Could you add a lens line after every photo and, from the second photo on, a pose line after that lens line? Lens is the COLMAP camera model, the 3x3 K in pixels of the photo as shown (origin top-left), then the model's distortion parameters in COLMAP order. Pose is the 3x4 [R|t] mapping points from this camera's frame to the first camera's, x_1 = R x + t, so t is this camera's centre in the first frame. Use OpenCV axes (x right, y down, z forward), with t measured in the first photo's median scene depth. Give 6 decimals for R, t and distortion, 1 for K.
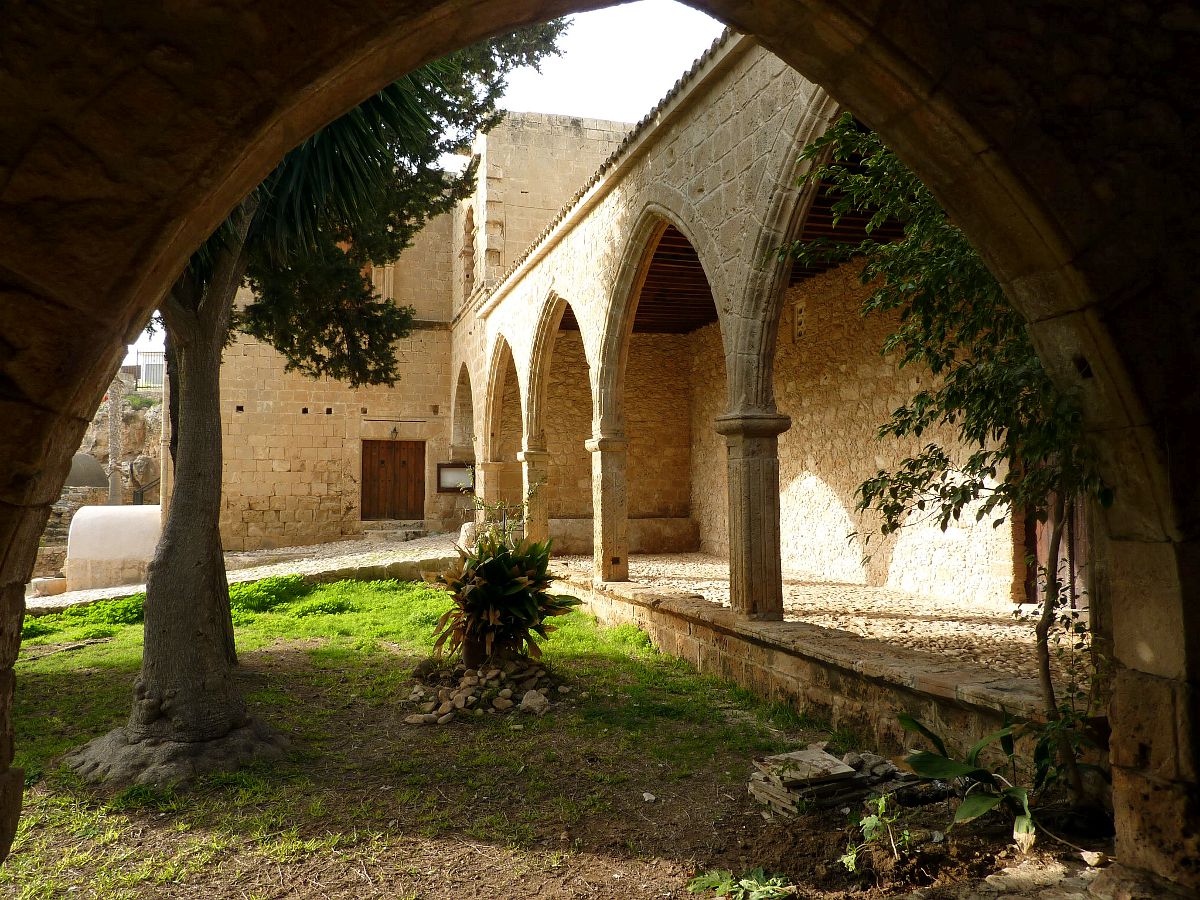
lens RADIAL K [[878.2, 0, 583.9], [0, 878.2, 451.7], [0, 0, 1]] dist [-0.004753, -0.060110]
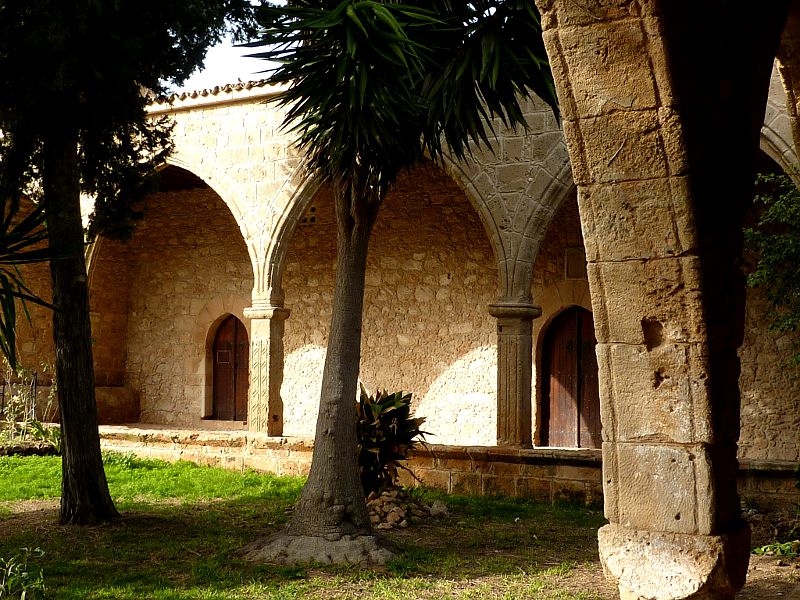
lens RADIAL K [[1046.1, 0, 400.0], [0, 1046.1, 300.0], [0, 0, 1]] dist [-0.140563, 0.004475]
pose [[0.734054, 0.067313, 0.675747, -0.632391], [-0.051817, 0.997726, -0.043099, 0.019378], [-0.677111, -0.003378, 0.735873, -0.059442]]
